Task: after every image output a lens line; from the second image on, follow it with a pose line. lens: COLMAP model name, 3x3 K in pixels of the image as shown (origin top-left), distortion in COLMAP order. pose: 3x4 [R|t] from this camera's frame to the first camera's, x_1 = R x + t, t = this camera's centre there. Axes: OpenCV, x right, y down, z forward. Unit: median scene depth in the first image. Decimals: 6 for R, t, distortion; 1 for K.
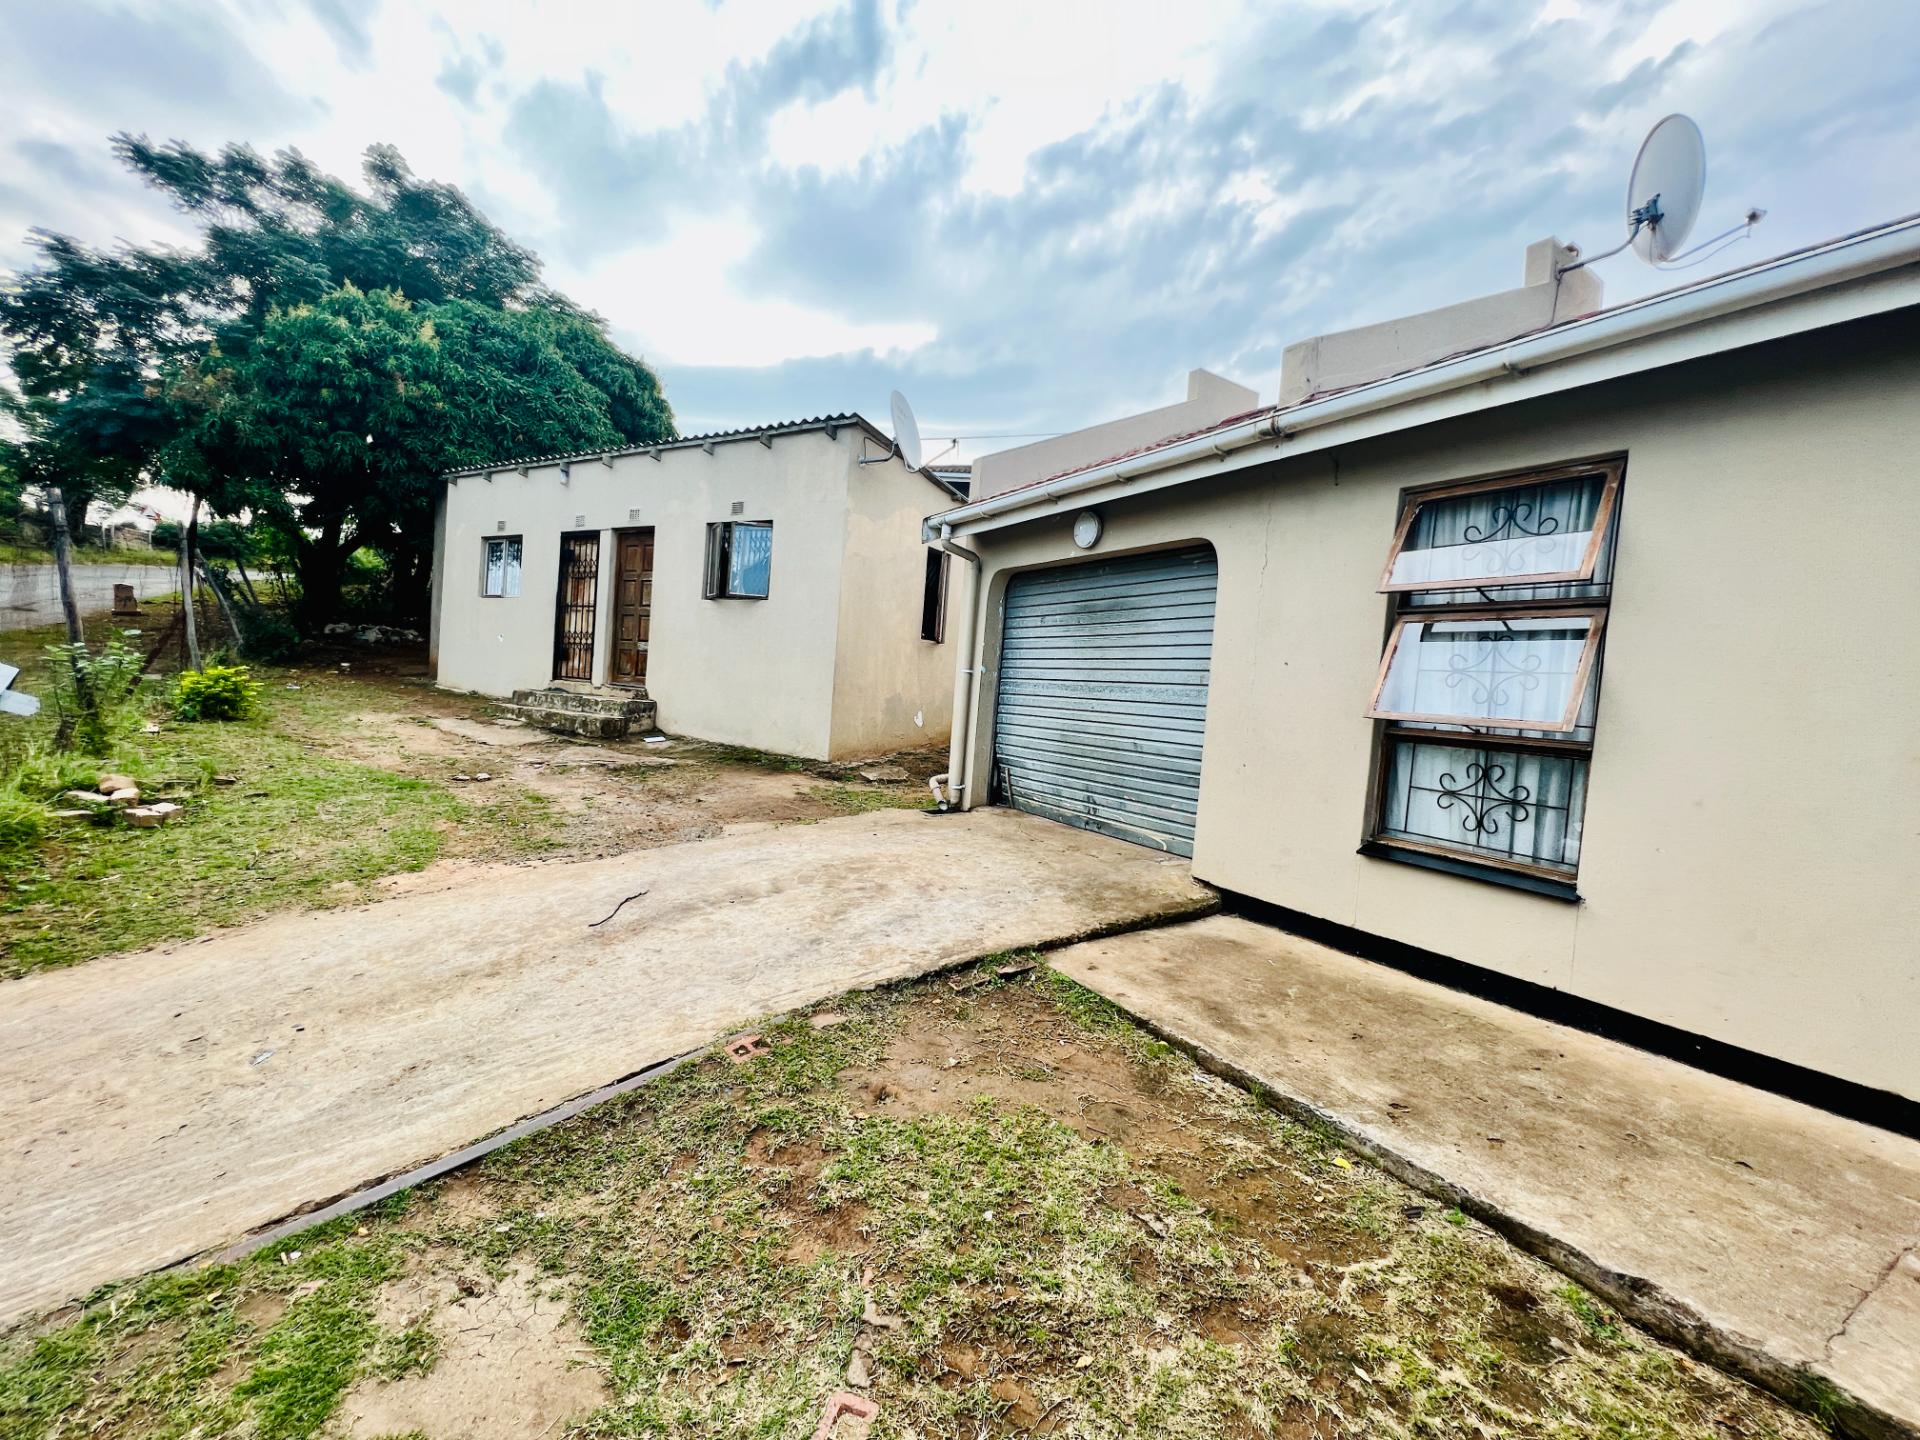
lens RADIAL K [[768.1, 0, 957.2], [0, 768.1, 715.0], [0, 0, 1]] dist [-0.003188, 0.000909]
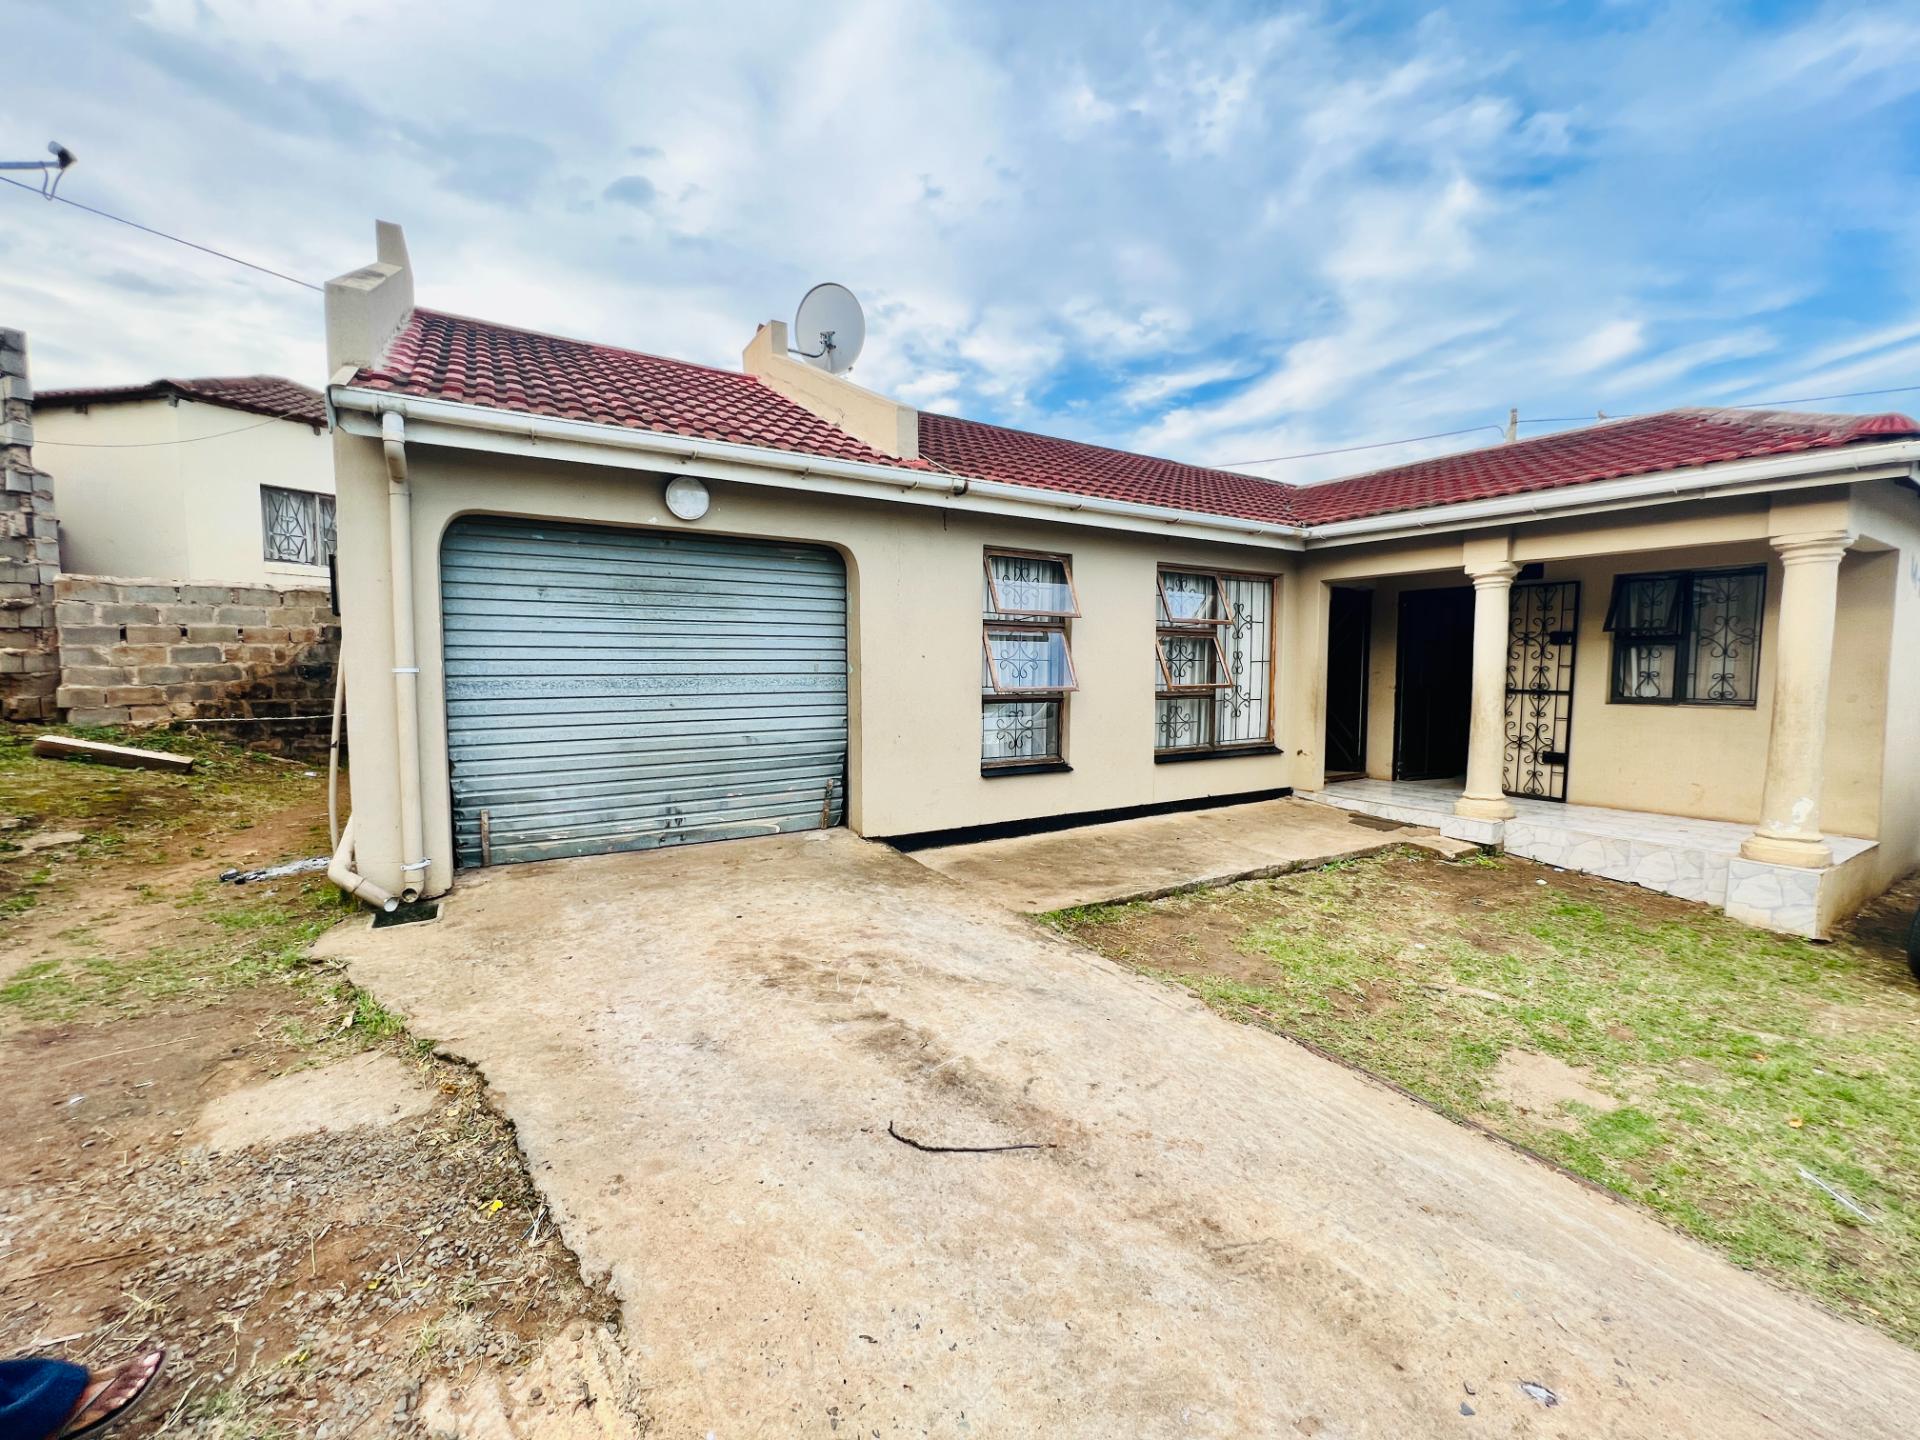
lens RADIAL K [[768.1, 0, 955.2], [0, 768.1, 717.0], [0, 0, 1]] dist [-0.003188, 0.000909]
pose [[0.025889, -0.143986, 0.989241, -0.458365], [0.026947, 0.989314, 0.143291, -0.076706], [-0.999302, 0.022947, 0.029492, 0.452387]]
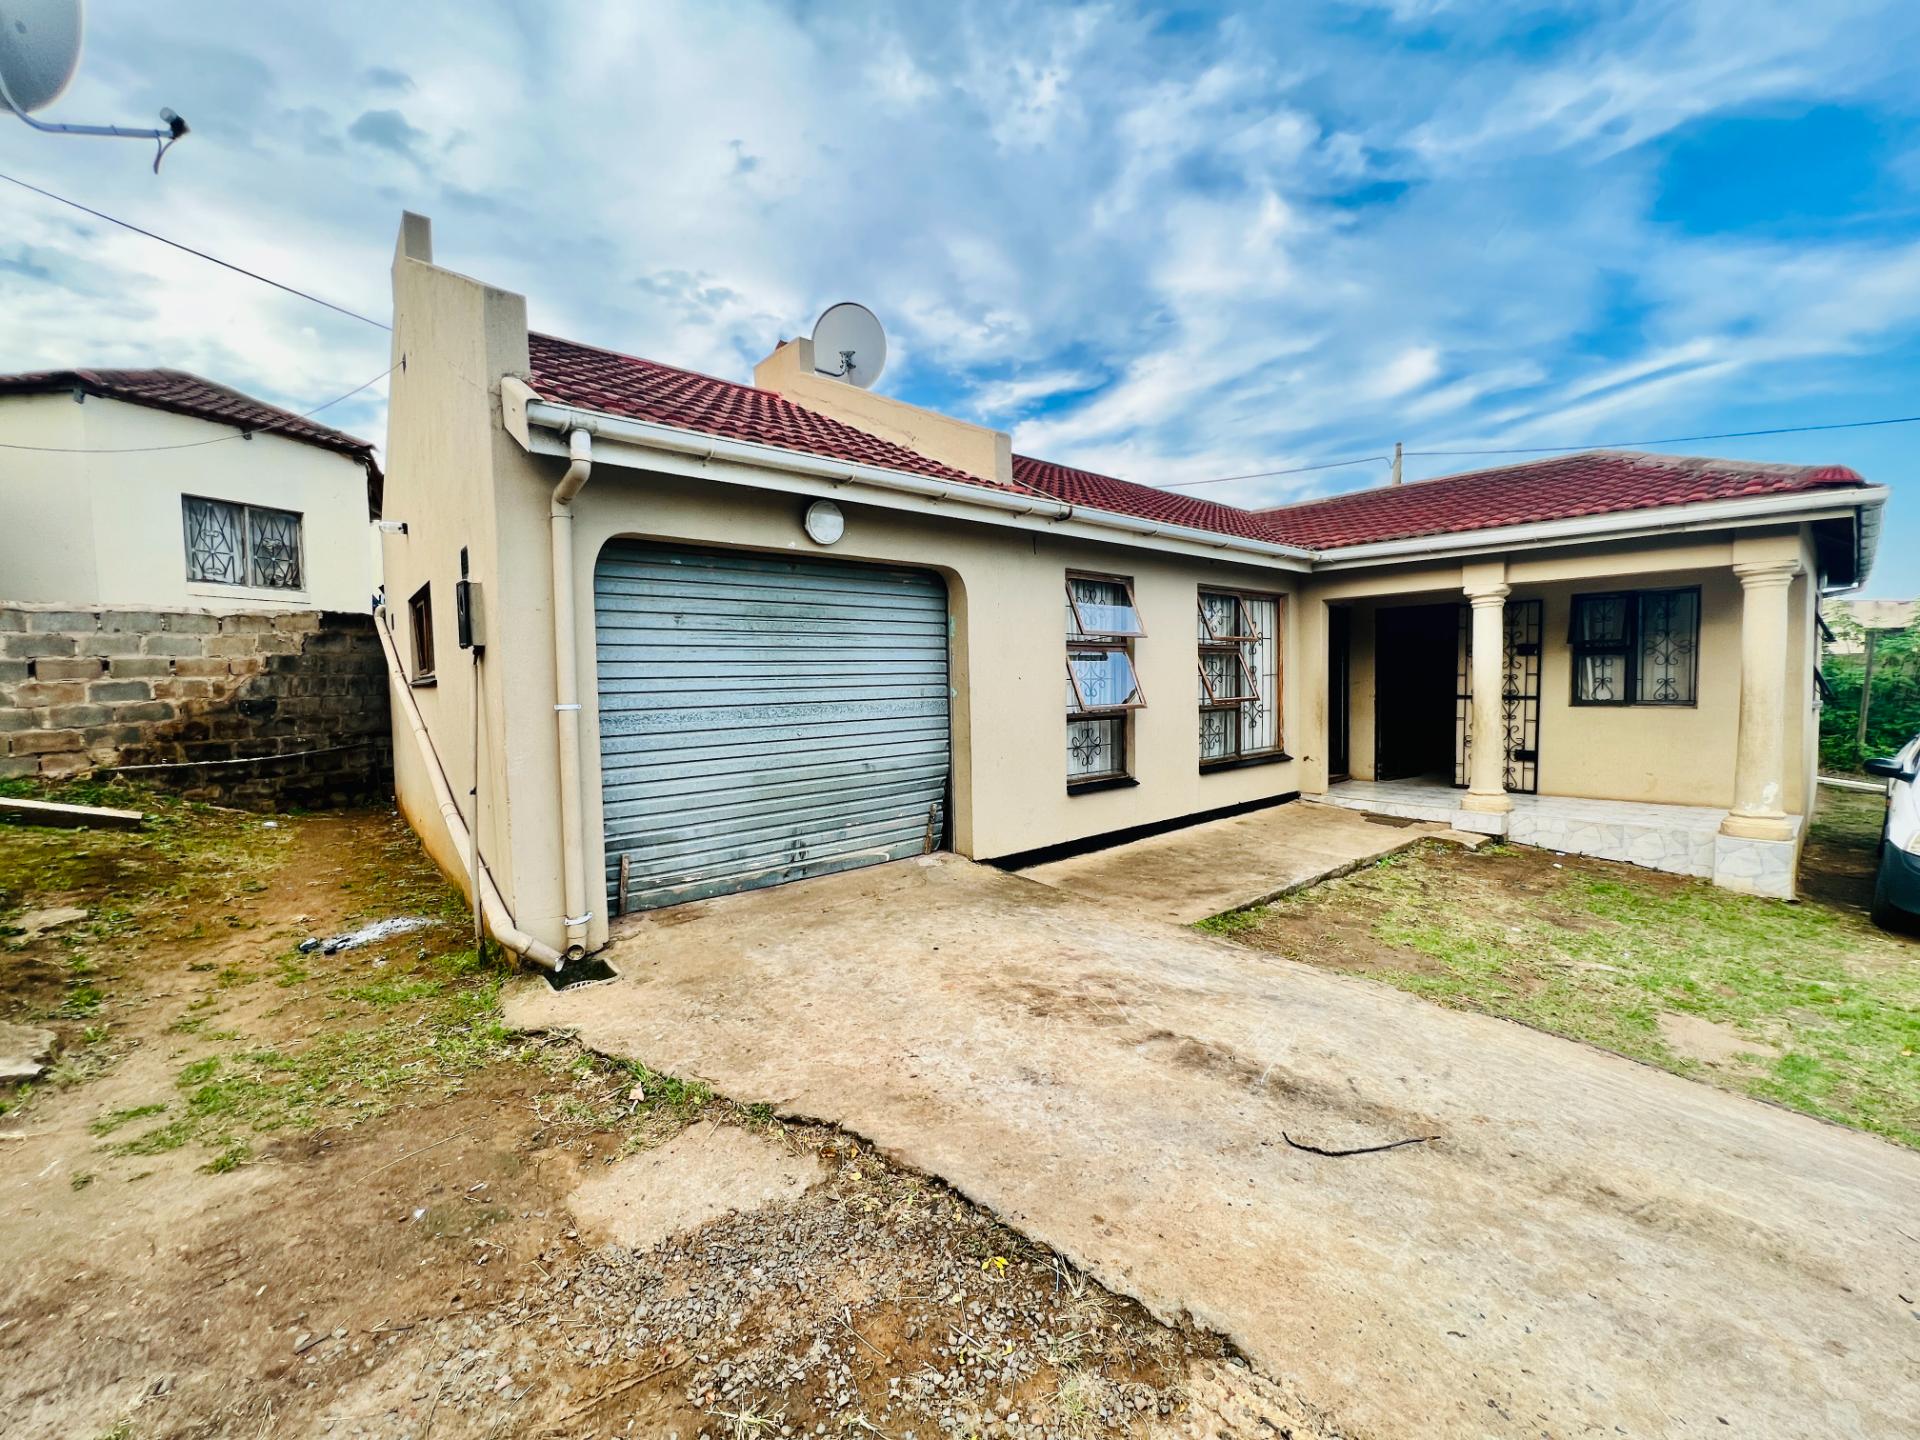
lens RADIAL K [[768.1, 0, 956.0], [0, 768.1, 718.5], [0, 0, 1]] dist [-0.003188, 0.000909]
pose [[-0.132834, -0.126724, 0.983004, -0.453273], [0.034875, 0.990581, 0.132413, -0.090426], [-0.990525, 0.051871, -0.127164, 0.643671]]
